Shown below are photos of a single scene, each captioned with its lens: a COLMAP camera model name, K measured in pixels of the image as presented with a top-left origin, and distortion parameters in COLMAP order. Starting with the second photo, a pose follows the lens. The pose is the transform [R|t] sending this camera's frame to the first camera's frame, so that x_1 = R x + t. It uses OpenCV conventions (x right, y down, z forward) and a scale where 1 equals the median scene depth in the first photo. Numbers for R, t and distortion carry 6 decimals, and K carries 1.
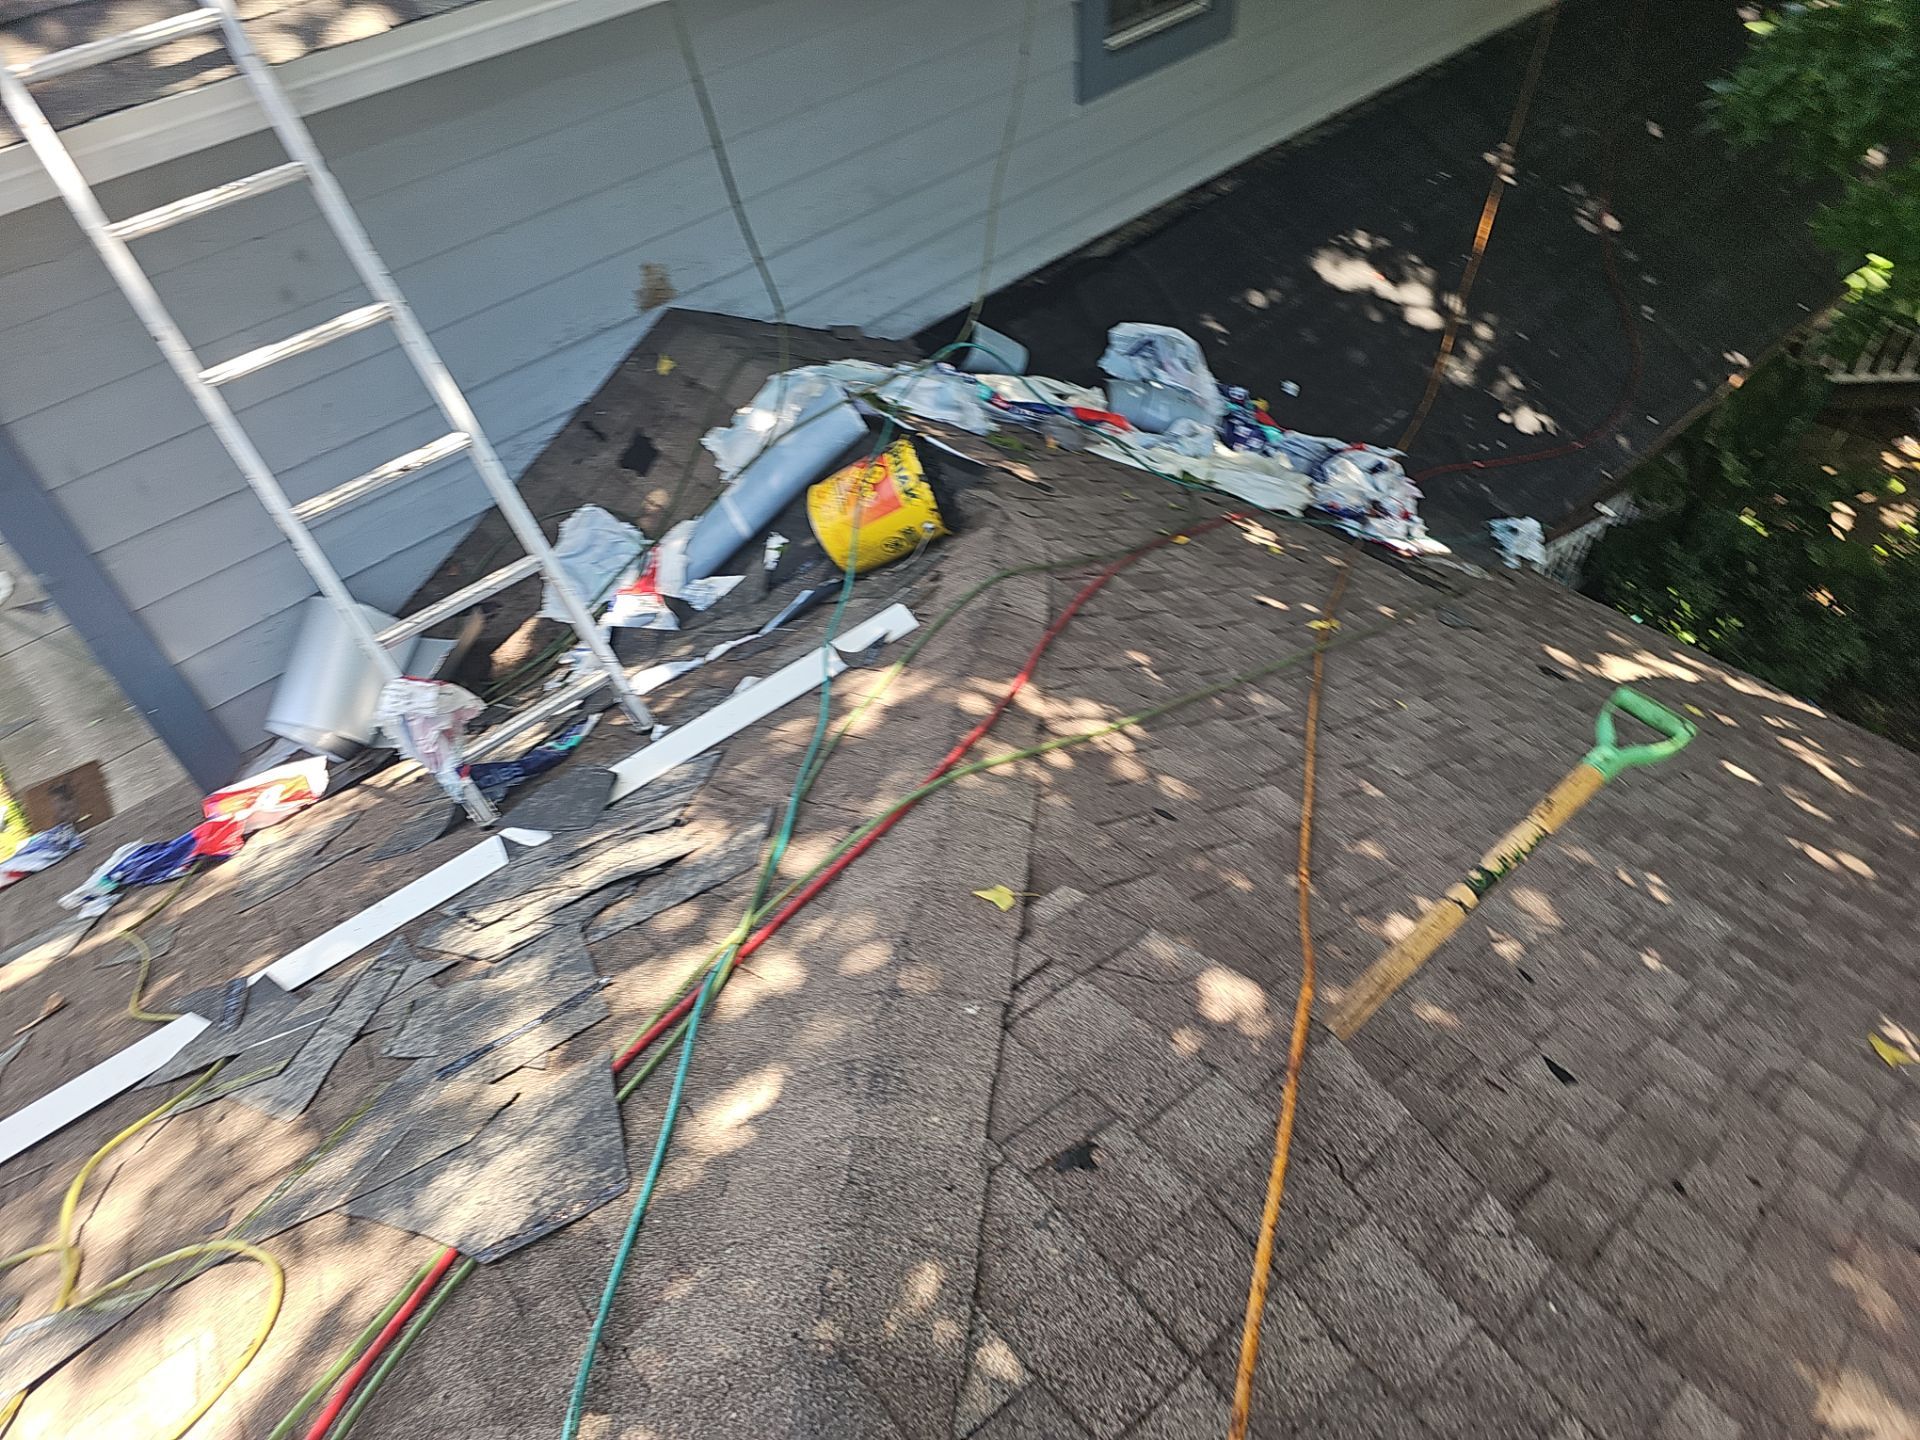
lens RADIAL K [[1284.1, 0, 960.0], [0, 1284.1, 720.0], [0, 0, 1]] dist [0.048953, -0.034693]
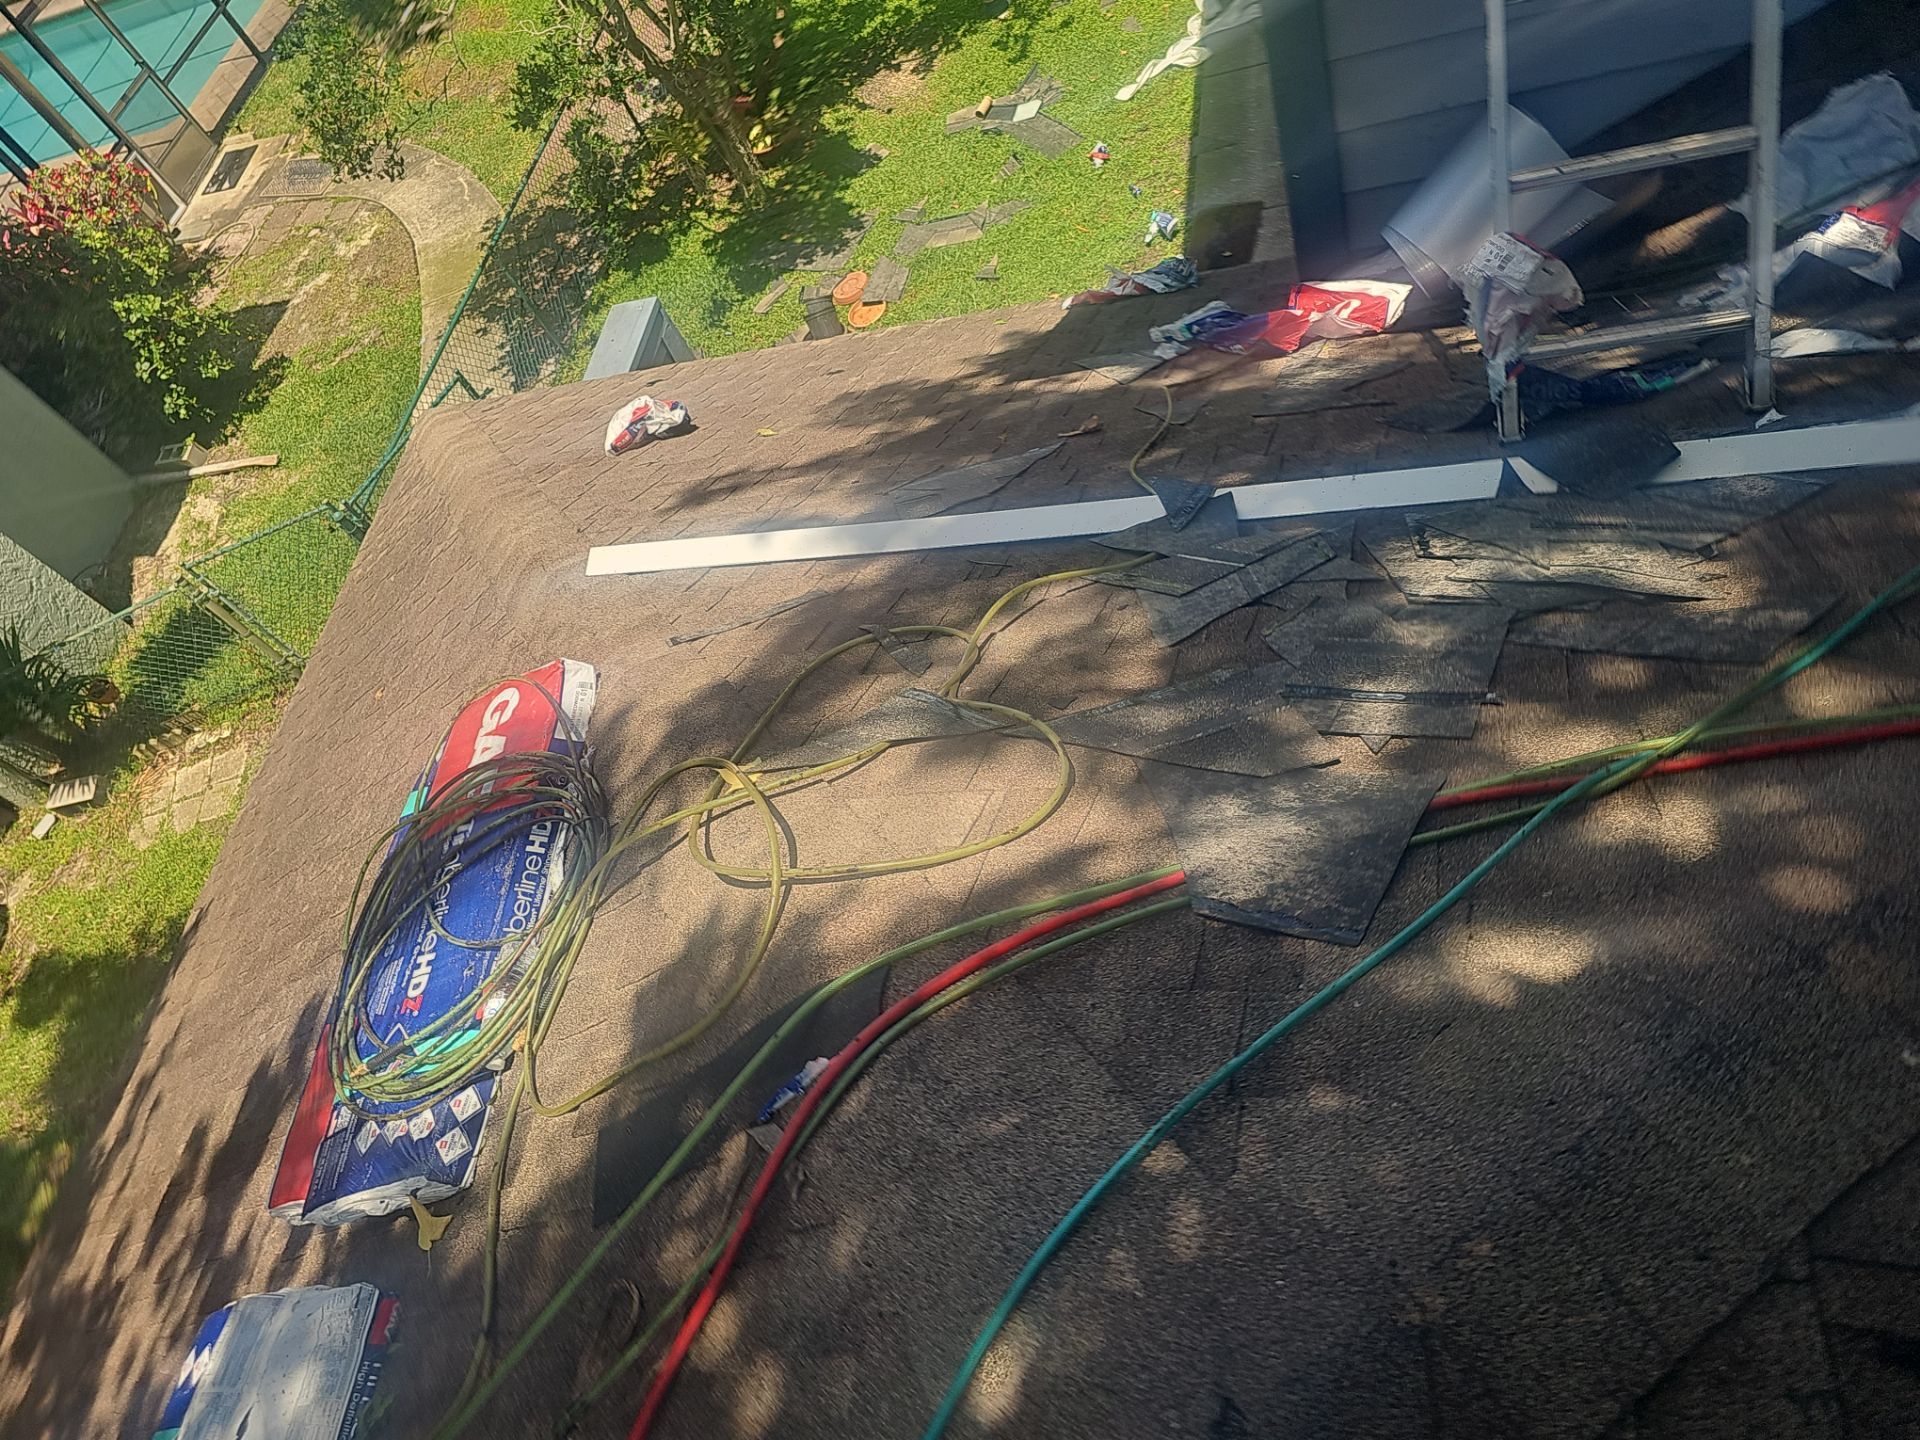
lens RADIAL K [[1358.0, 0, 1003.5], [0, 1358.0, 721.5], [0, 0, 1]] dist [0.033464, -0.005655]
pose [[0.655987, 0.534437, -0.532971, -0.005840], [-0.342886, 0.840076, 0.420359, -0.027871], [0.672392, -0.093002, 0.734329, 0.100076]]
